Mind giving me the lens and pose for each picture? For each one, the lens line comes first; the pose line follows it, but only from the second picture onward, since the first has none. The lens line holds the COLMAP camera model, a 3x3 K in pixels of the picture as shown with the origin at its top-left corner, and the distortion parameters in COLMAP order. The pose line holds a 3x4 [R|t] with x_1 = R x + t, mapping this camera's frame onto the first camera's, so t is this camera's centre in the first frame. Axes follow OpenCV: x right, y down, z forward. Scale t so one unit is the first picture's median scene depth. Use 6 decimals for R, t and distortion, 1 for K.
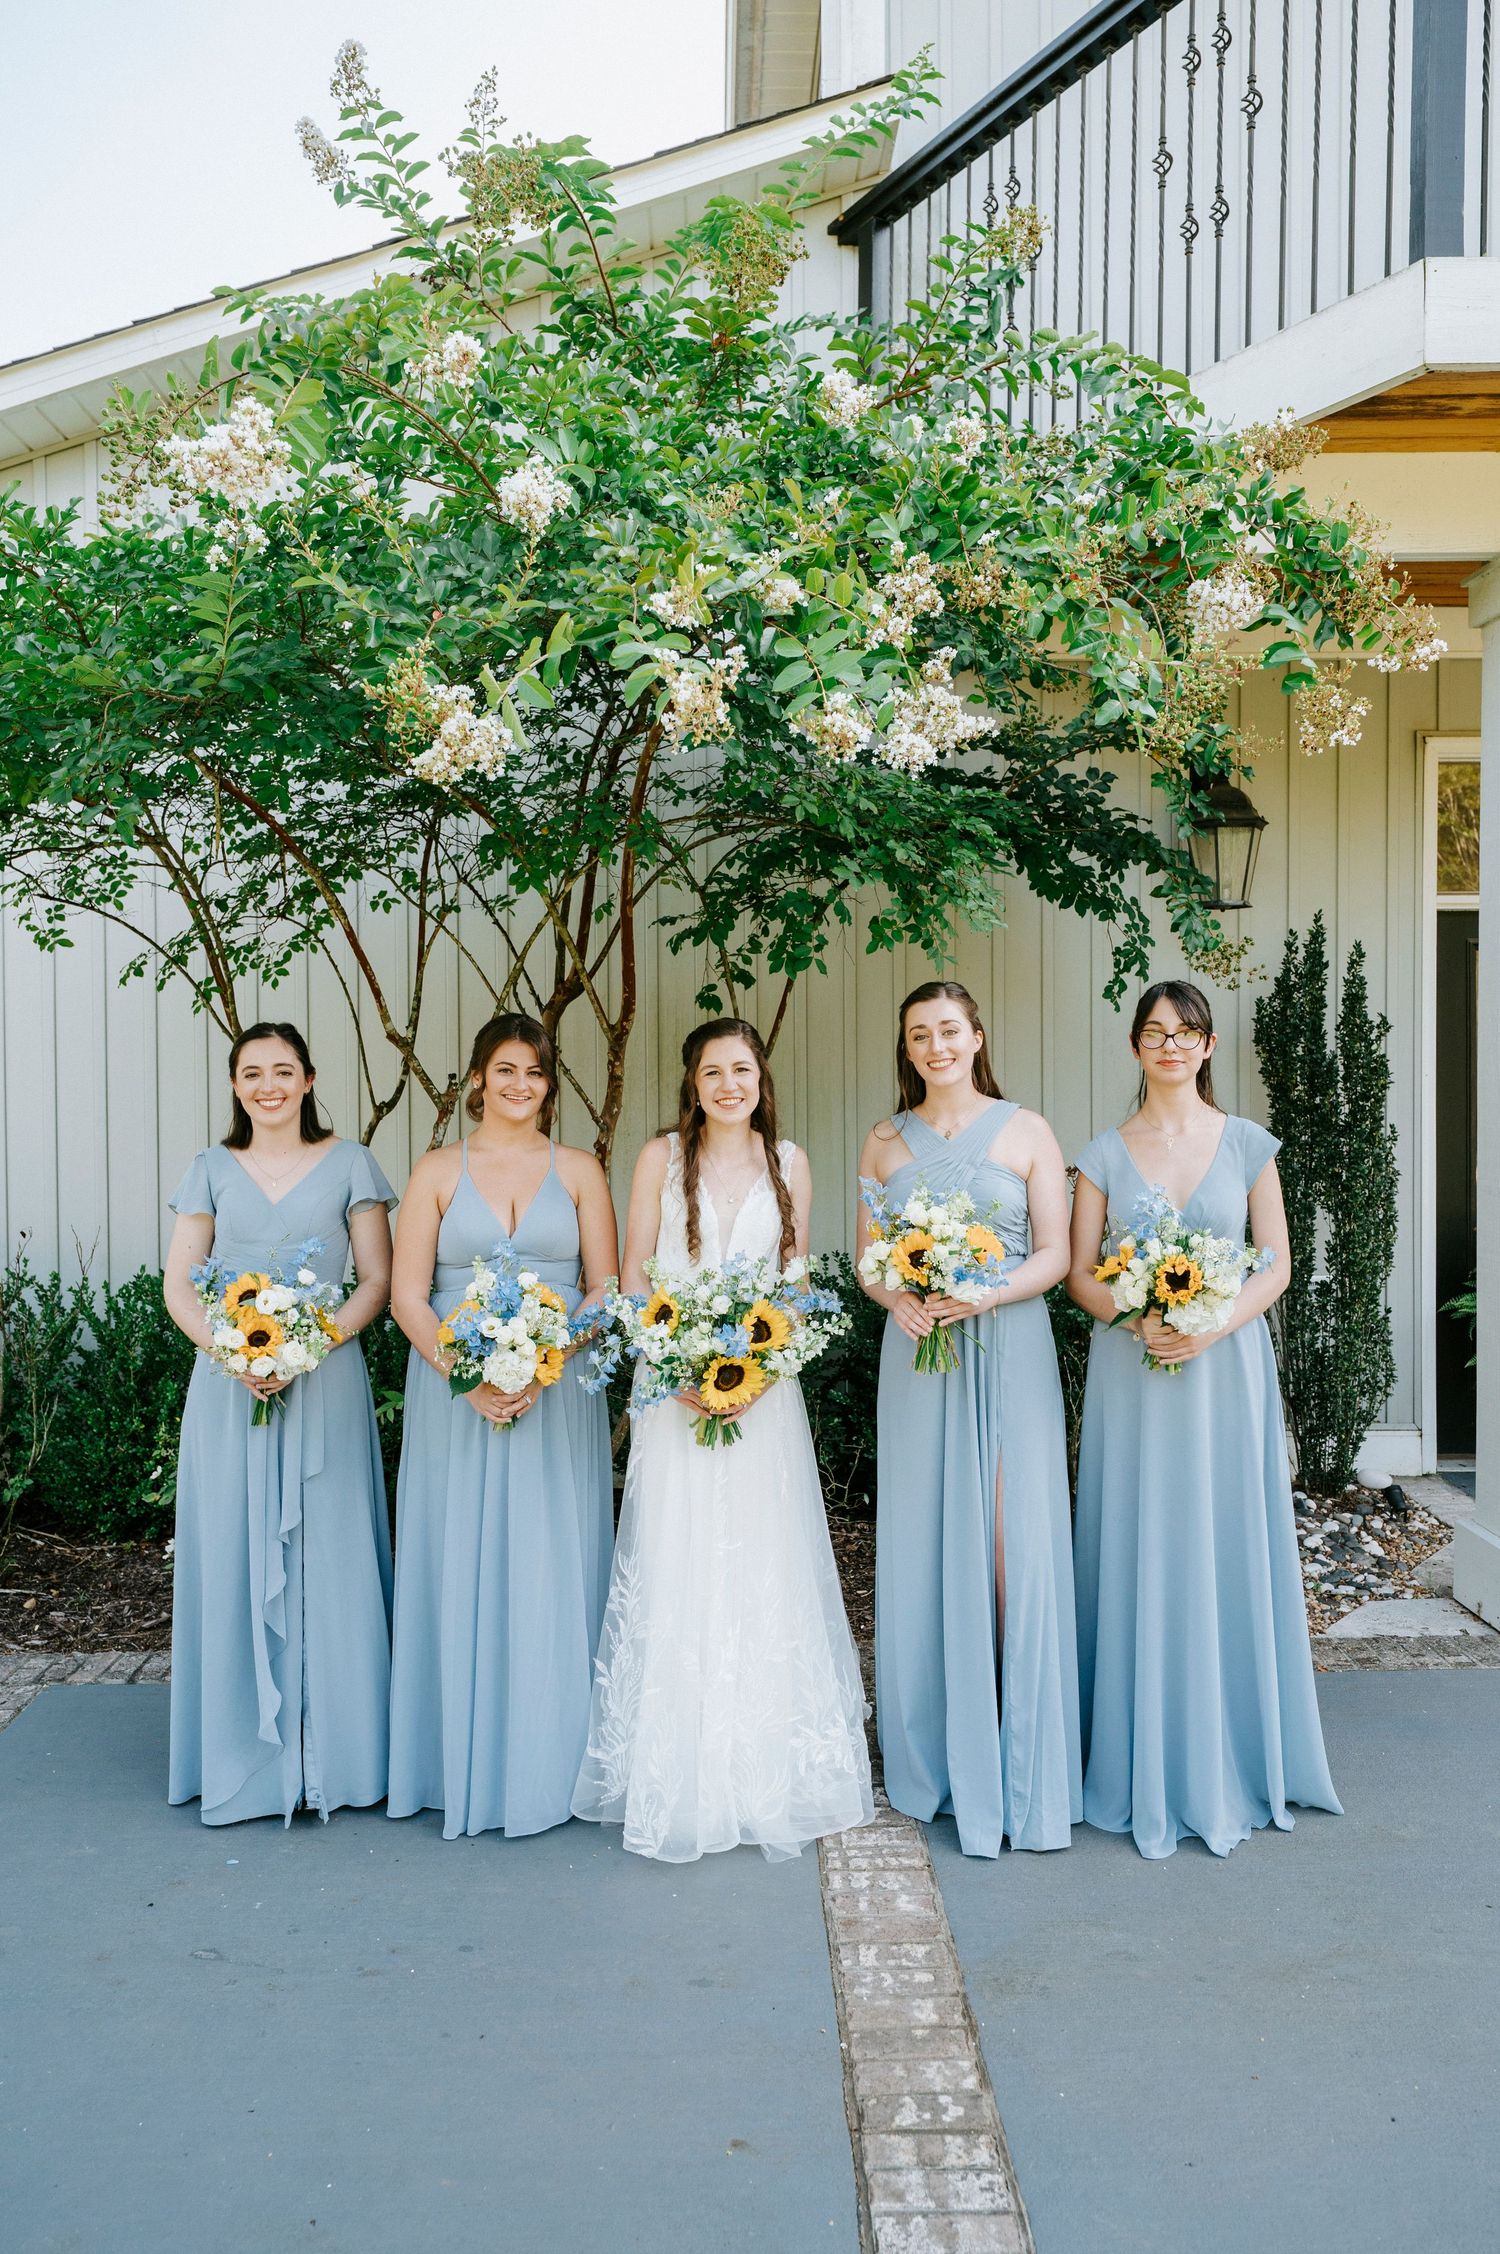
lens RADIAL K [[1590.4, 0, 743.0], [0, 1590.4, 1080.9], [0, 0, 1]] dist [0.019117, -0.000725]
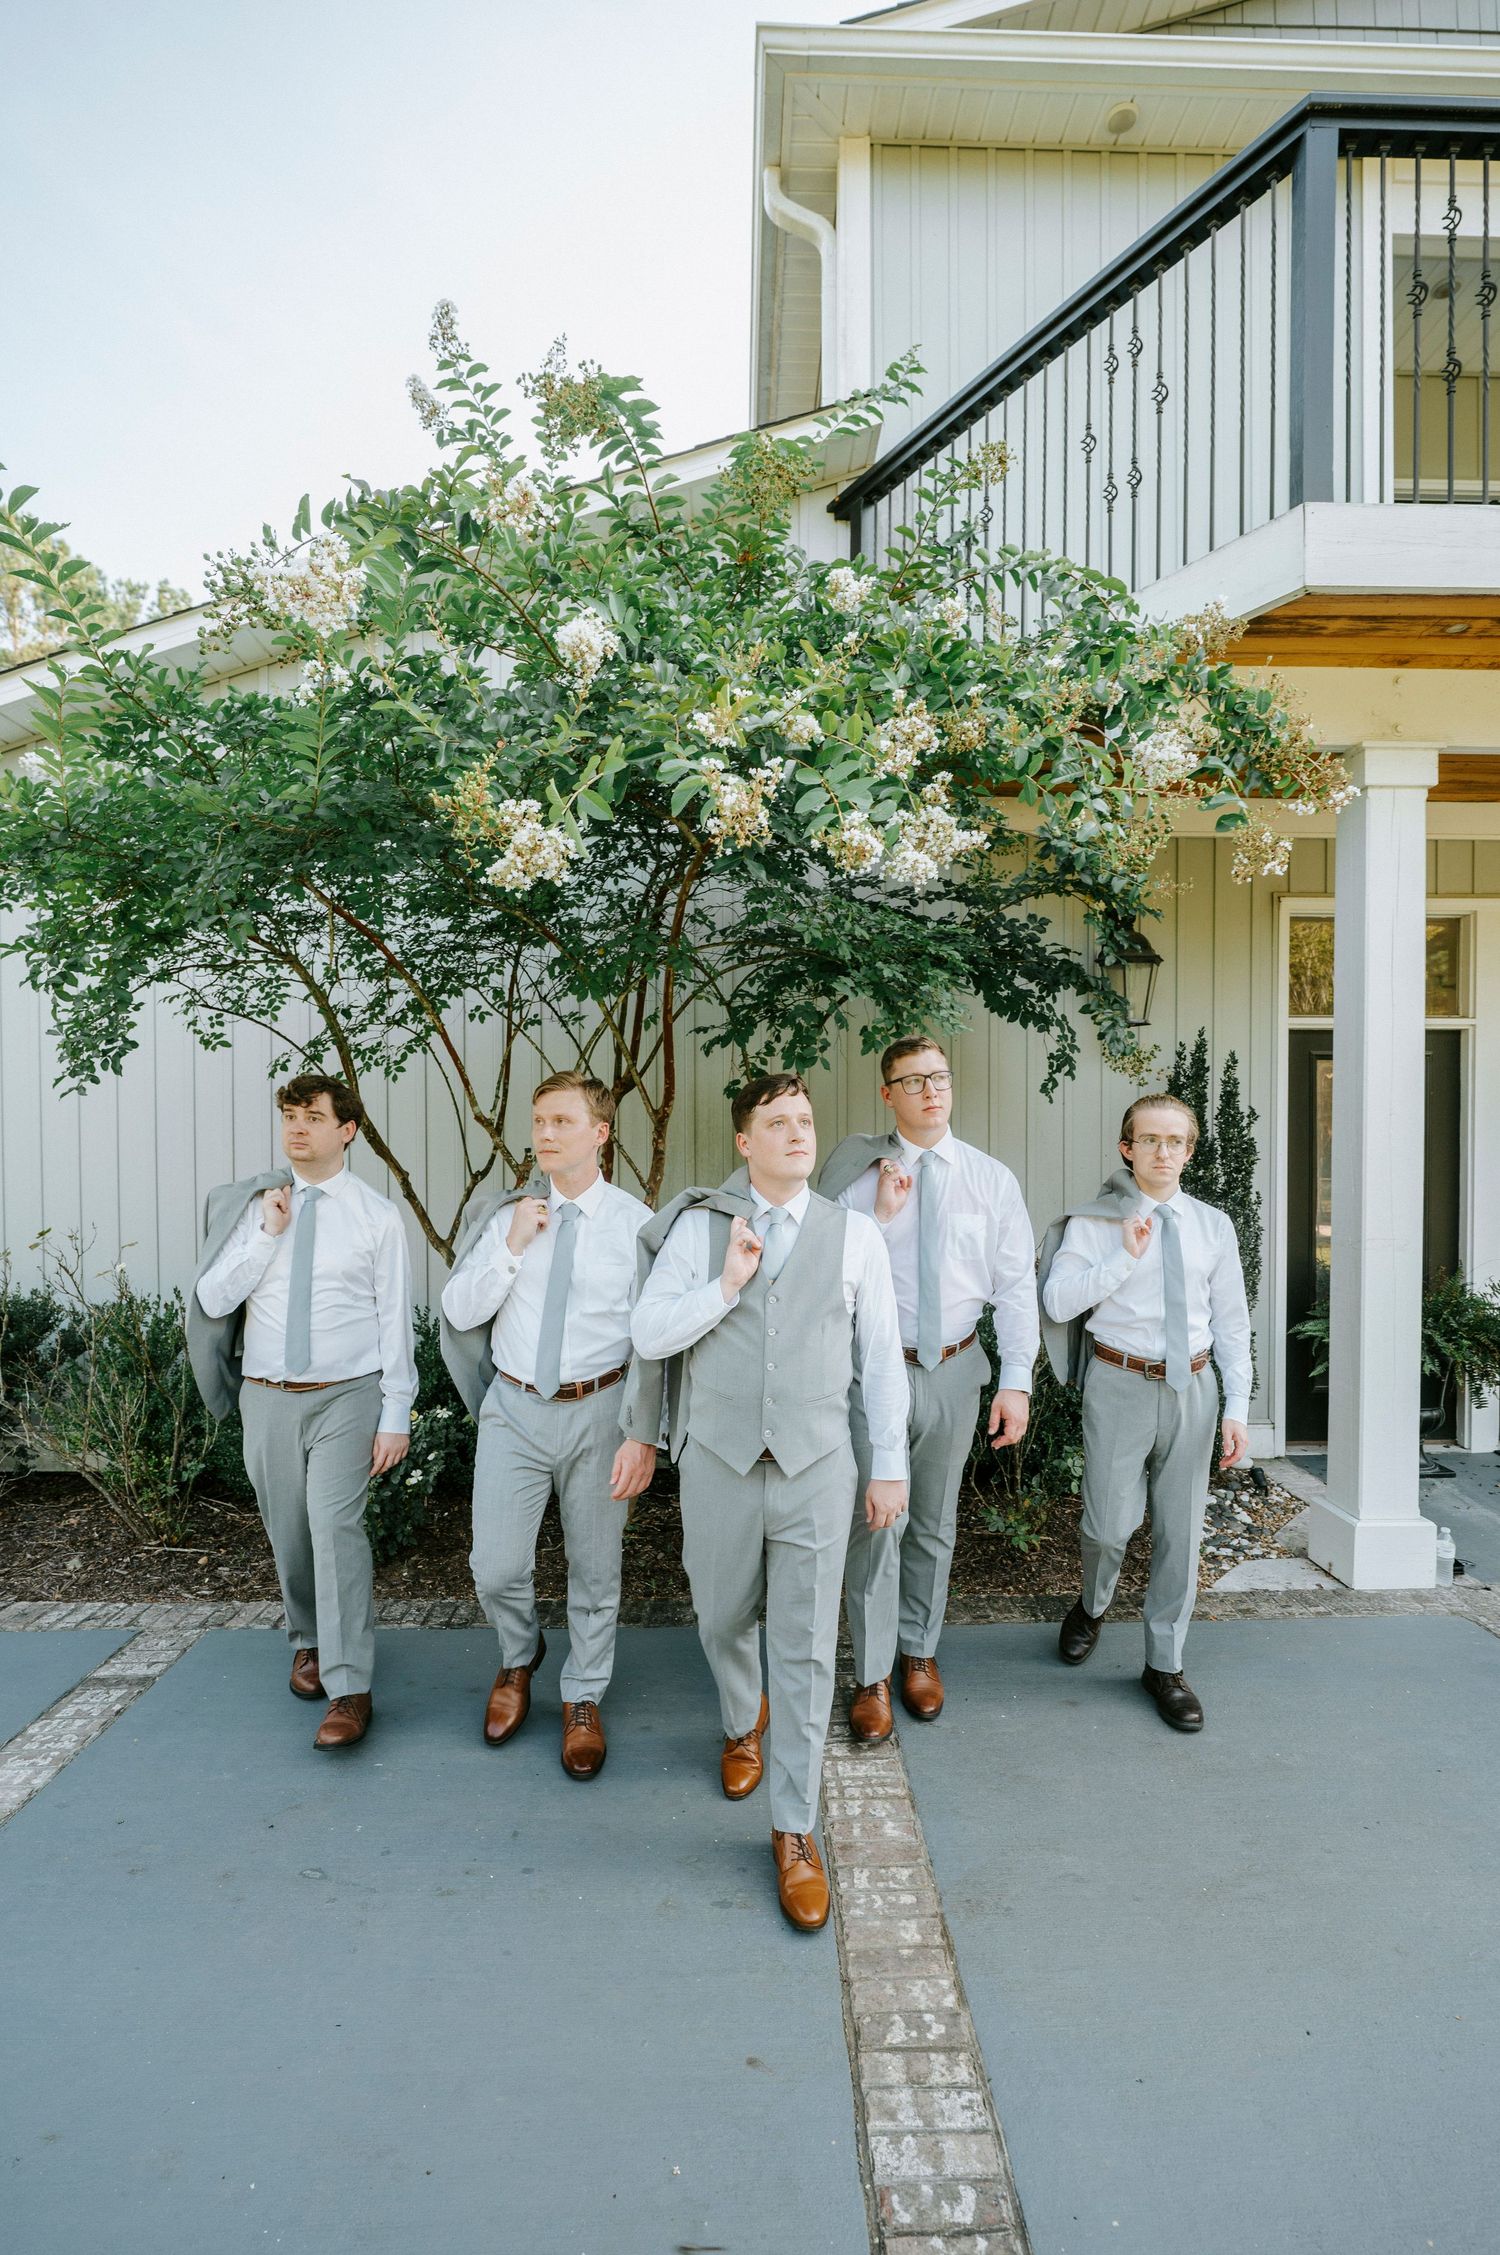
lens RADIAL K [[1130.5, 0, 765.7], [0, 1130.5, 1161.4], [0, 0, 1]] dist [-0.011217, 0.000134]
pose [[0.999977, 0.003941, 0.005467, -0.000365], [-0.003949, 0.999991, 0.001390, 0.003745], [-0.005461, -0.001412, 0.999984, 0.102454]]
